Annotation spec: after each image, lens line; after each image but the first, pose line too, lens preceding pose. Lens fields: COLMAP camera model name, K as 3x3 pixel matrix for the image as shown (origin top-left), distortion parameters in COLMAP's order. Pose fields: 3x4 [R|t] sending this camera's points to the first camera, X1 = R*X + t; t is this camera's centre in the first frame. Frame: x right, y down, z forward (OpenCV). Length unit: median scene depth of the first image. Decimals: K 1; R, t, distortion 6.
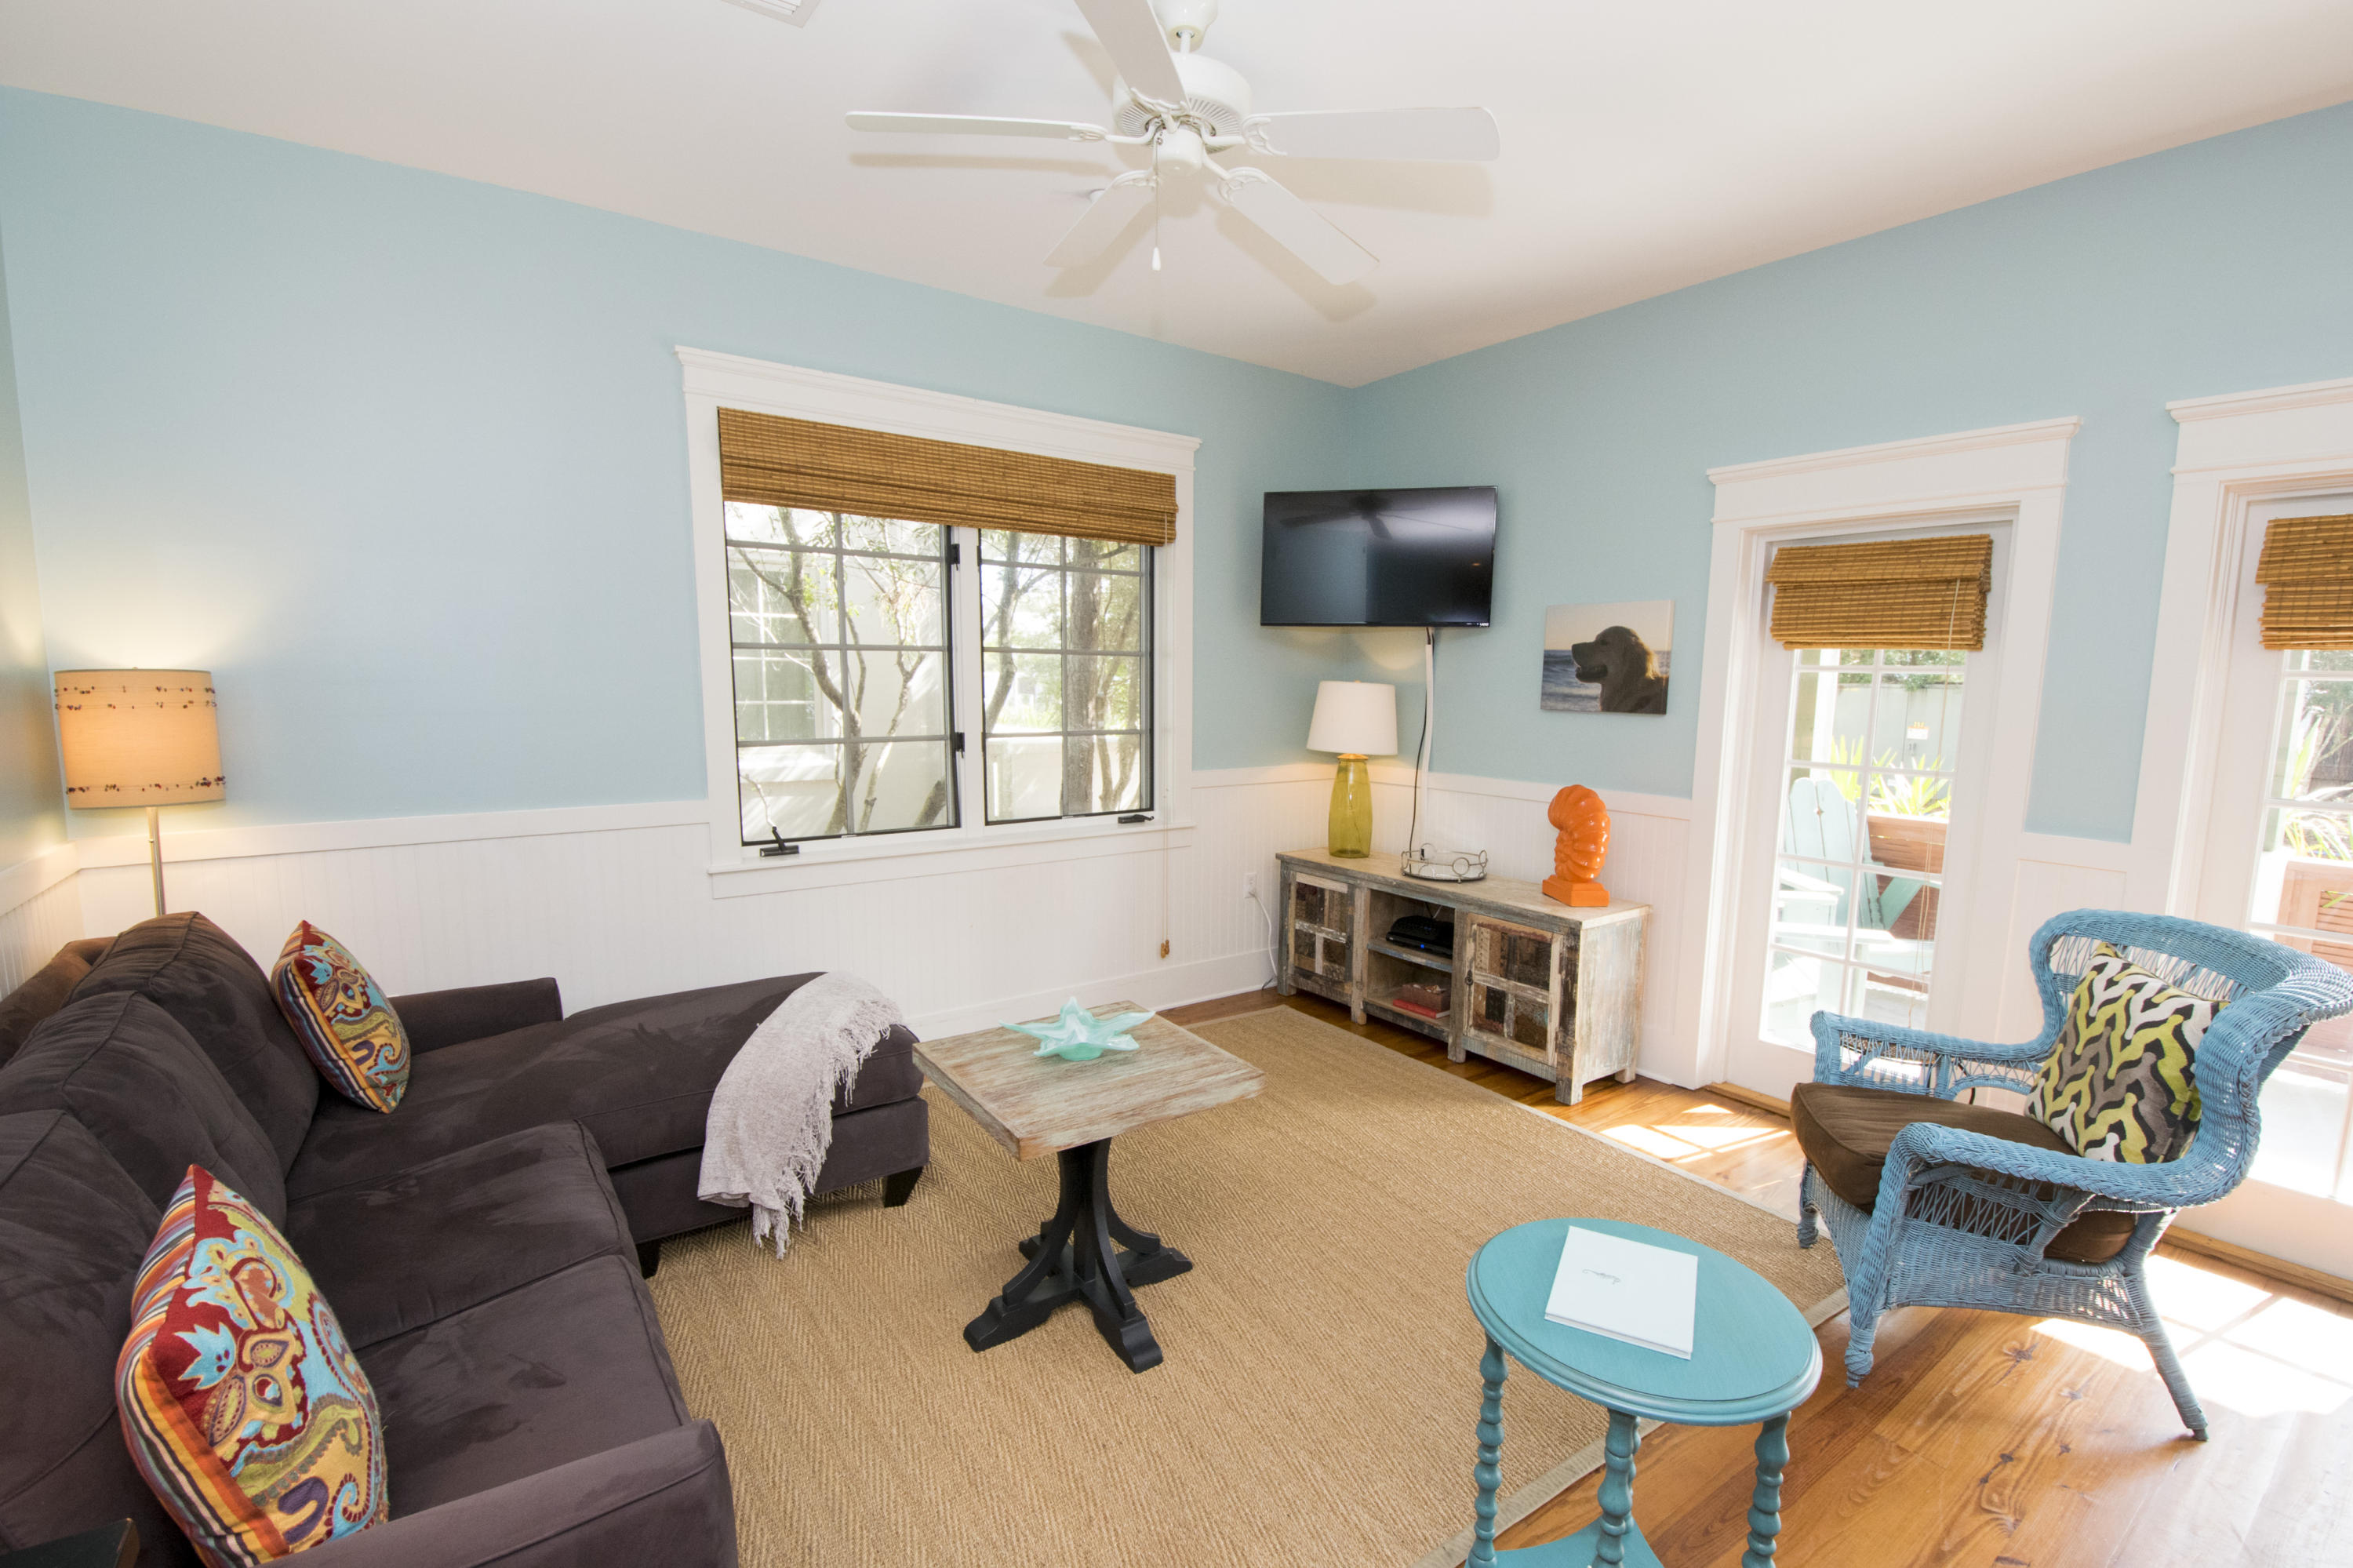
lens RADIAL K [[1037.0, 0, 1189.2], [0, 1037.0, 813.0], [0, 0, 1]] dist [0.022980, -0.023117]
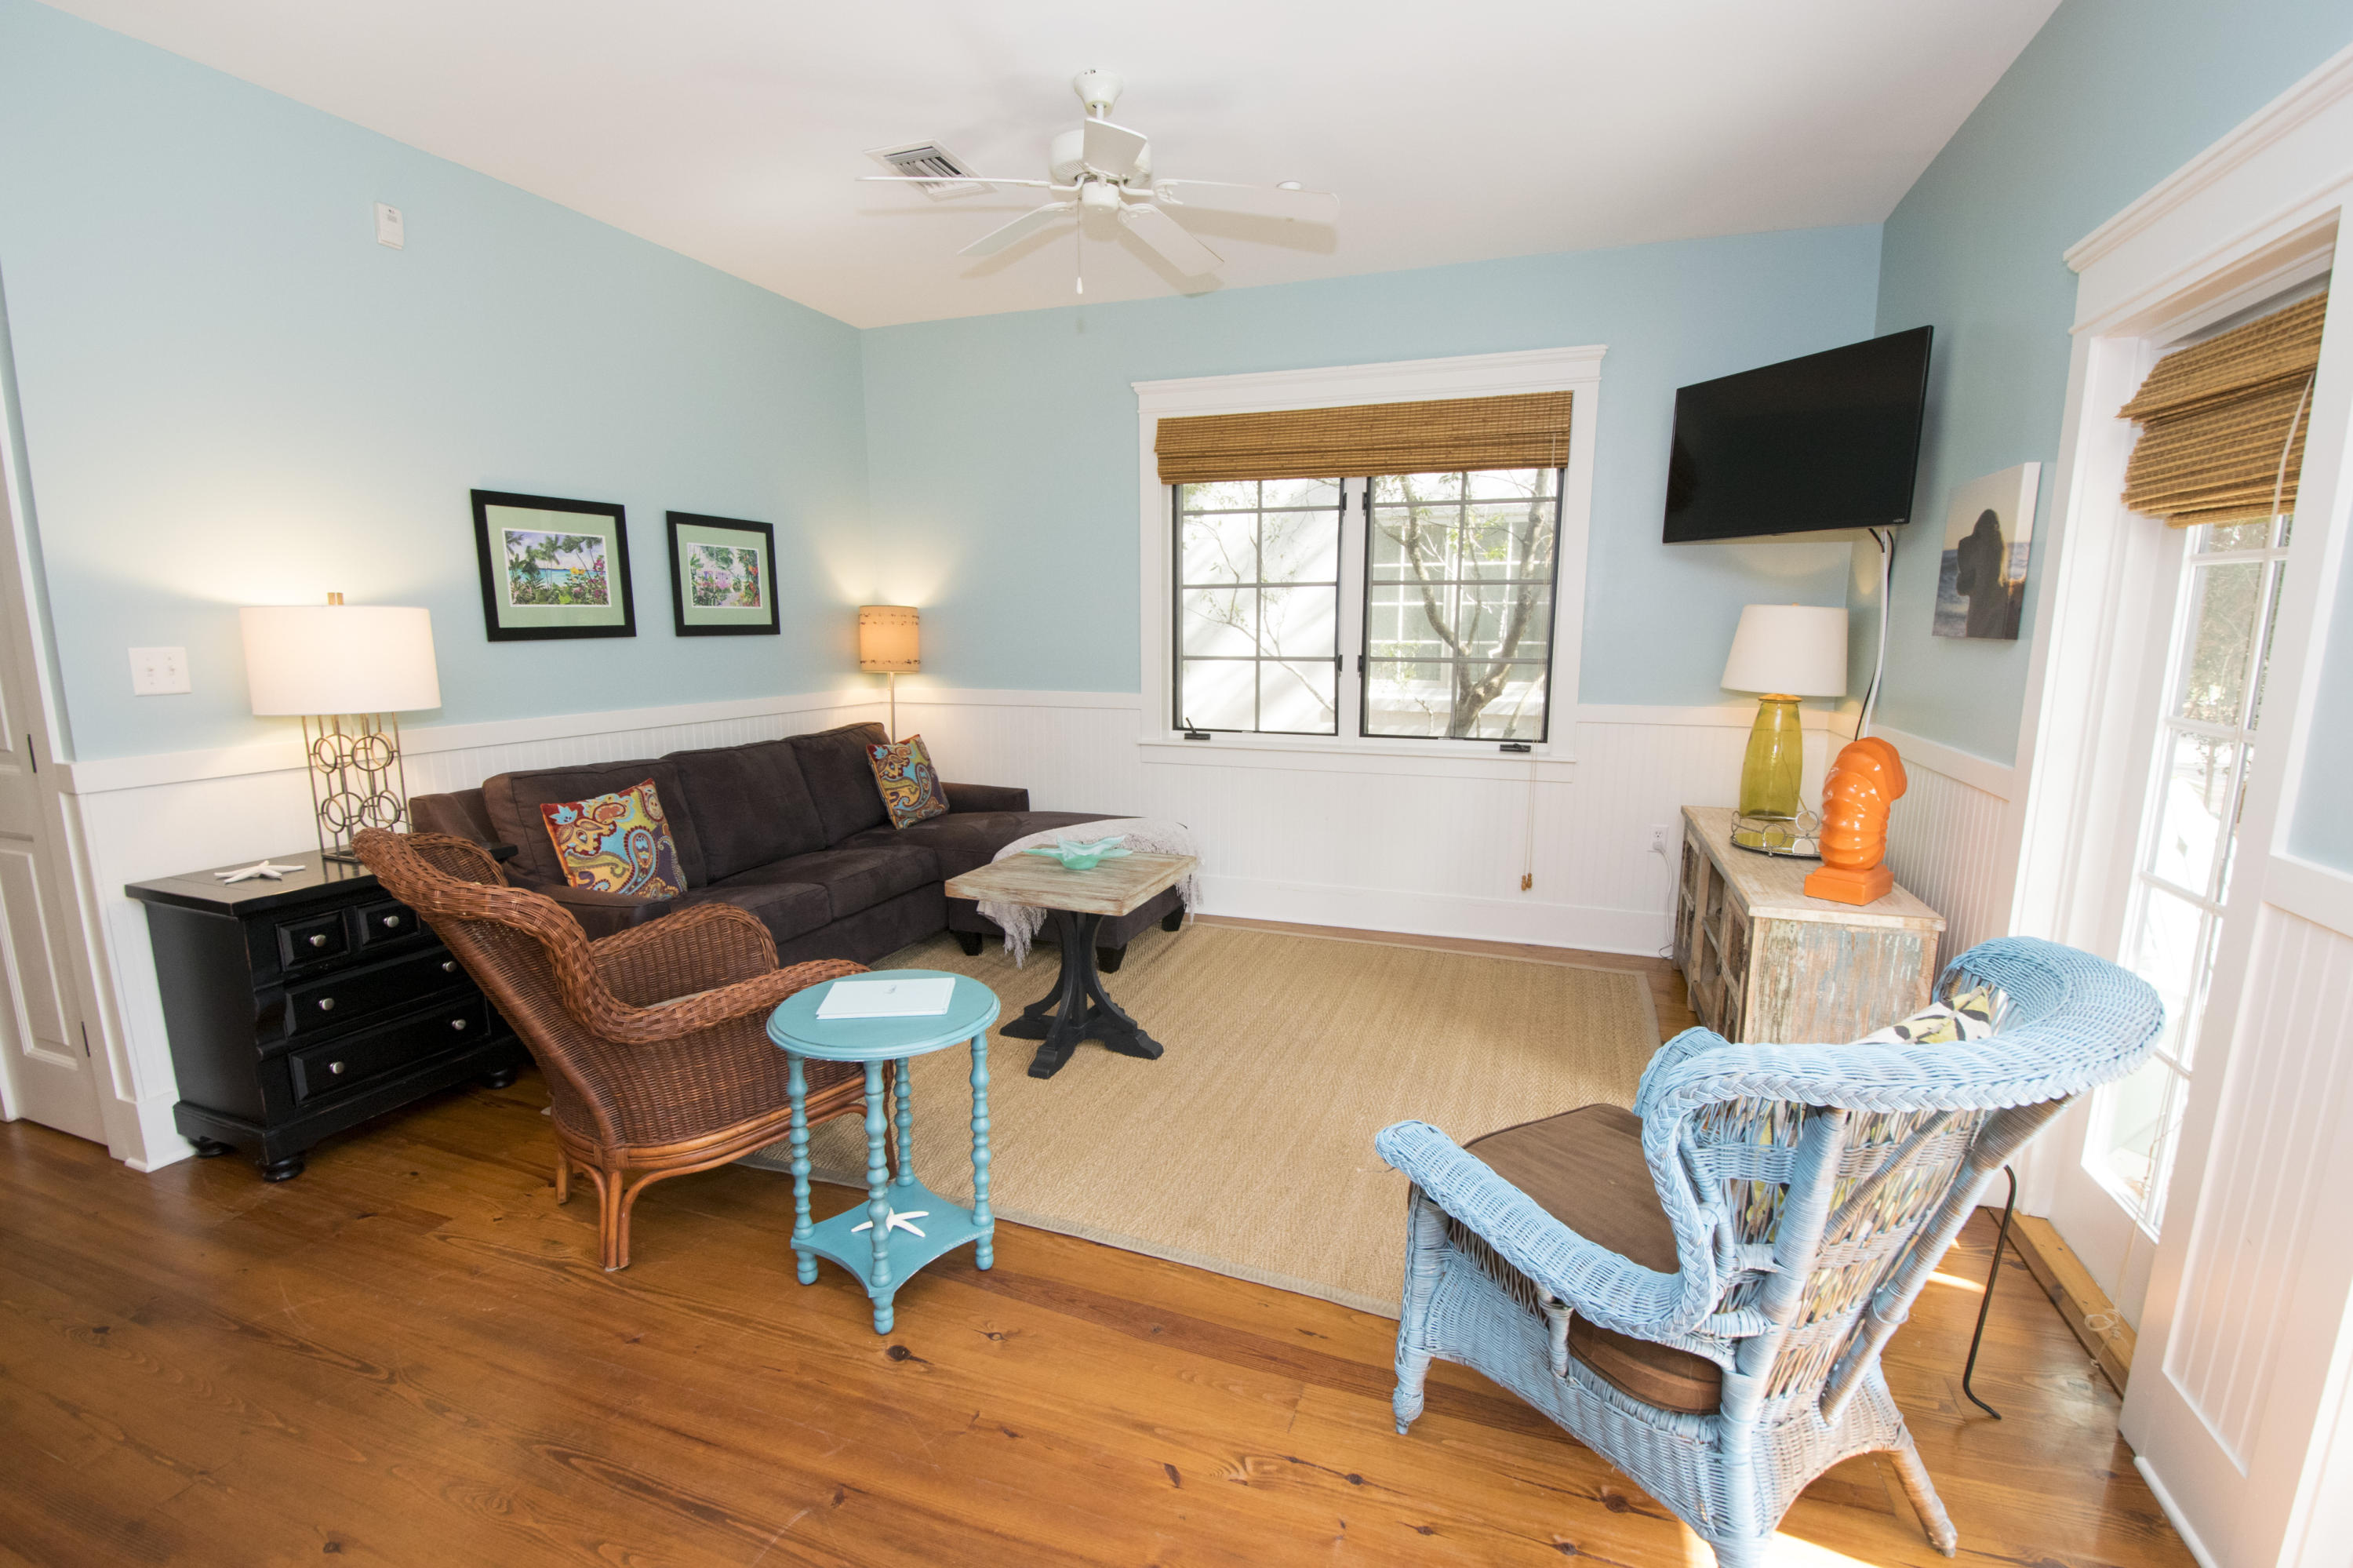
lens RADIAL K [[1037.0, 0, 1189.2], [0, 1037.0, 813.0], [0, 0, 1]] dist [0.022980, -0.023117]
pose [[0.568365, 0.139258, -0.810906, 0.684836], [-0.104437, 0.989811, 0.096782, 0.004757], [0.816122, 0.029682, 0.577117, 0.187042]]
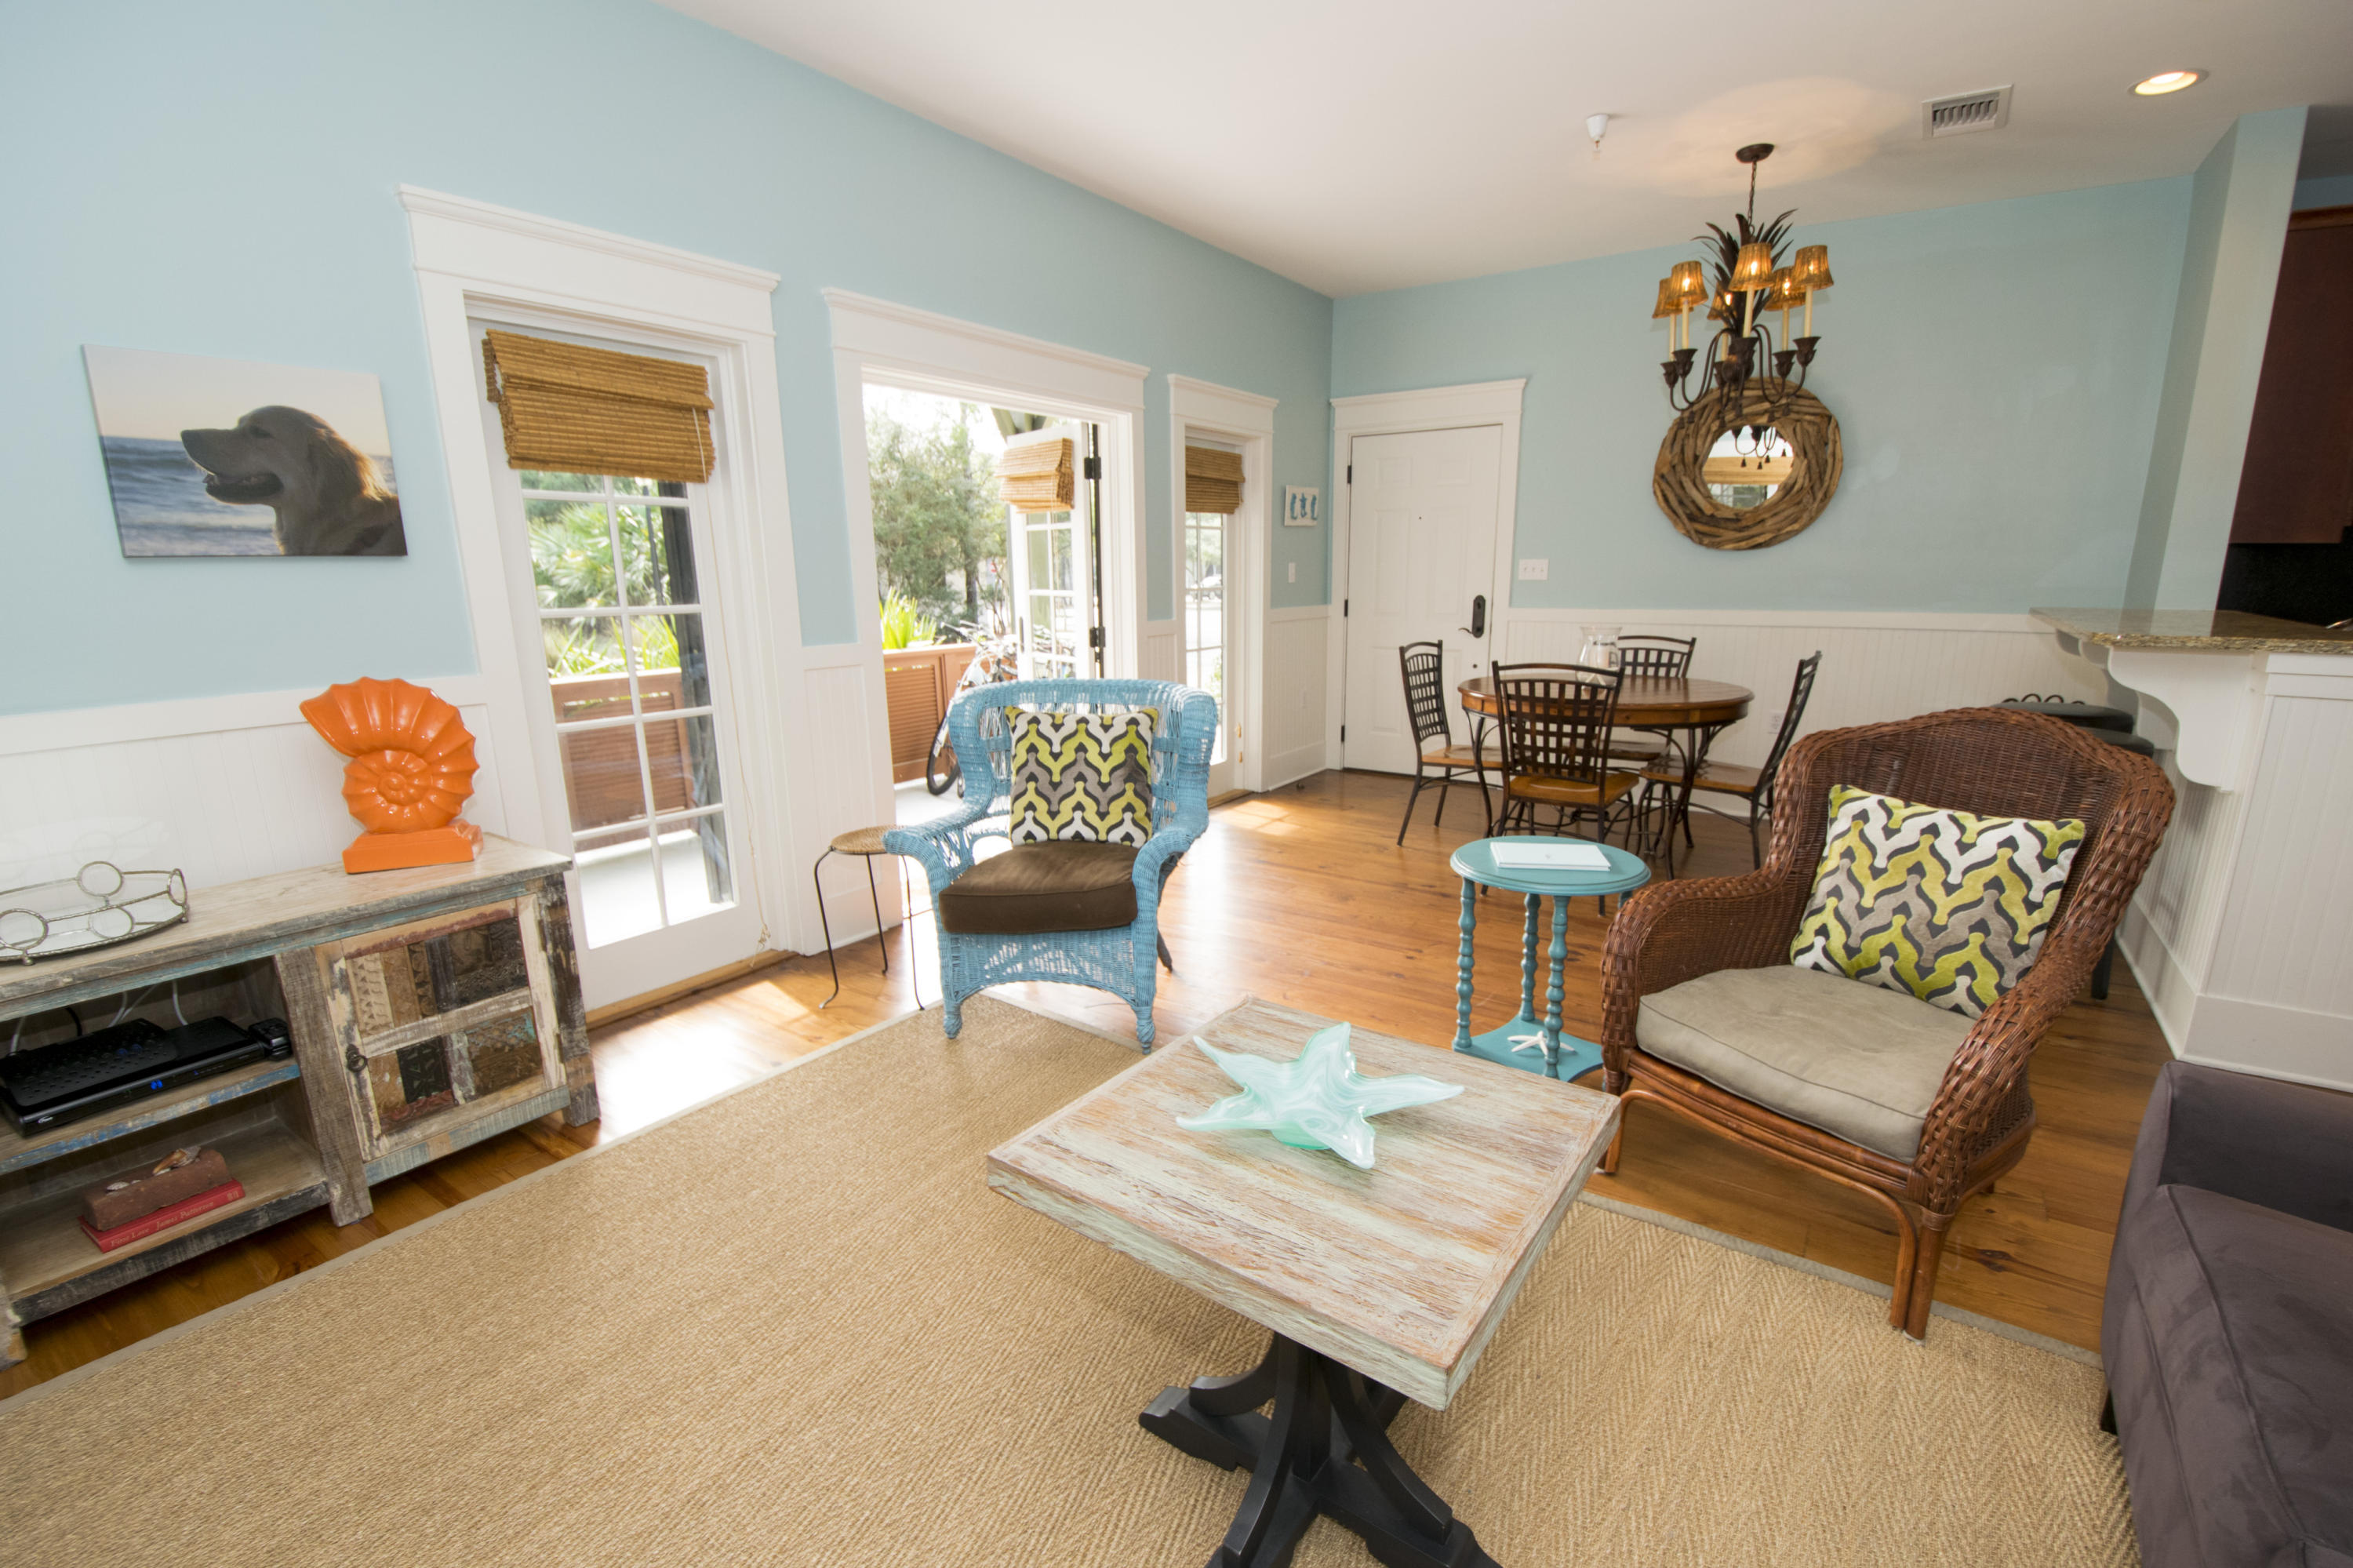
lens RADIAL K [[1069.6, 0, 1188.5], [0, 1069.6, 799.5], [0, 0, 1]] dist [0.025696, -0.023120]
pose [[-0.342758, -0.214304, 0.914653, -0.363654], [0.128956, 0.953682, 0.271773, -0.065956], [-0.930531, 0.211103, -0.299247, 0.742804]]
